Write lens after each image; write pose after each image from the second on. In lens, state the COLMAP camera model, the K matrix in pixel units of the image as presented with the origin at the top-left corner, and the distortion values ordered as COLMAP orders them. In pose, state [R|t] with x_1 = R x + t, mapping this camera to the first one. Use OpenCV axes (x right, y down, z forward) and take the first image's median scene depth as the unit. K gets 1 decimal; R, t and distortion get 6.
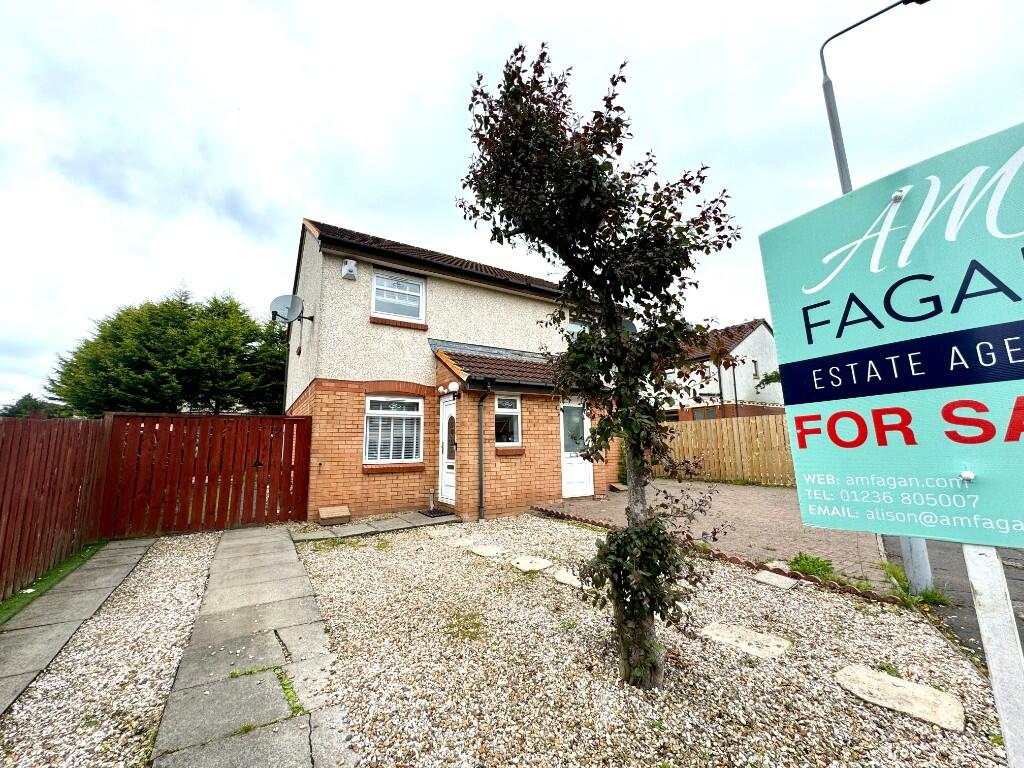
lens RADIAL K [[411.0, 0, 509.8], [0, 411.0, 383.8], [0, 0, 1]] dist [-0.002581, -0.000036]
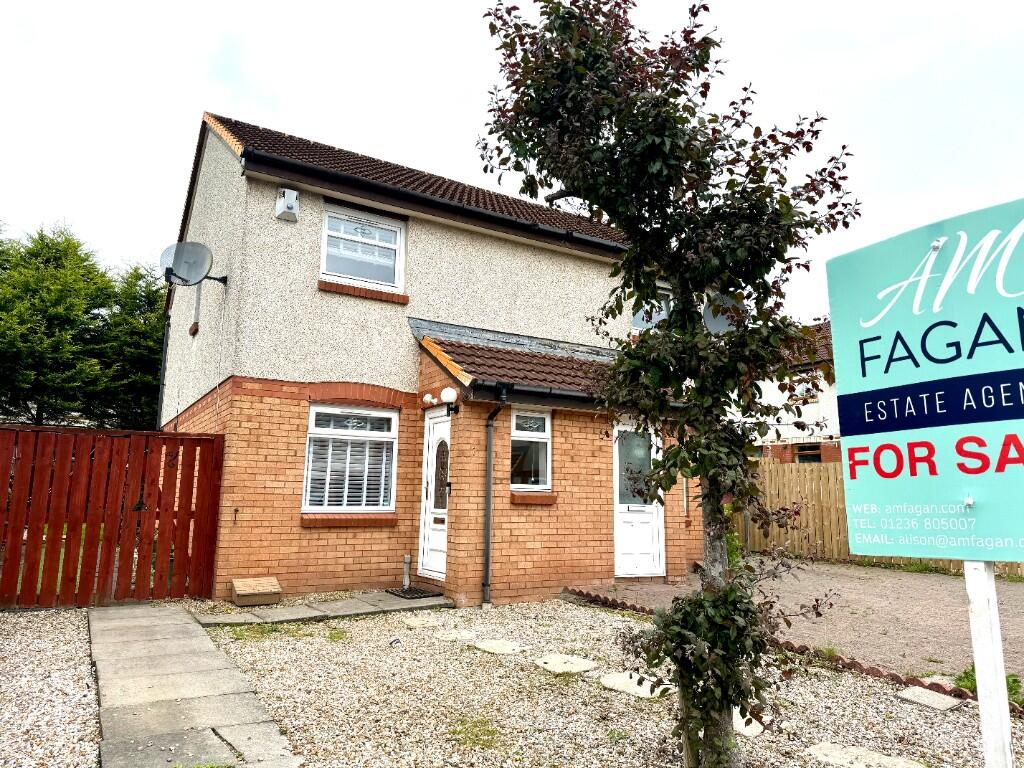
lens RADIAL K [[714.2, 0, 512.1], [0, 714.2, 382.6], [0, 0, 1]] dist [0.029762, -0.018896]
pose [[0.999361, 0.028372, -0.021735, -0.027675], [-0.028549, 0.999561, -0.007885, -0.012056], [0.021502, 0.008501, 0.999733, -0.219568]]
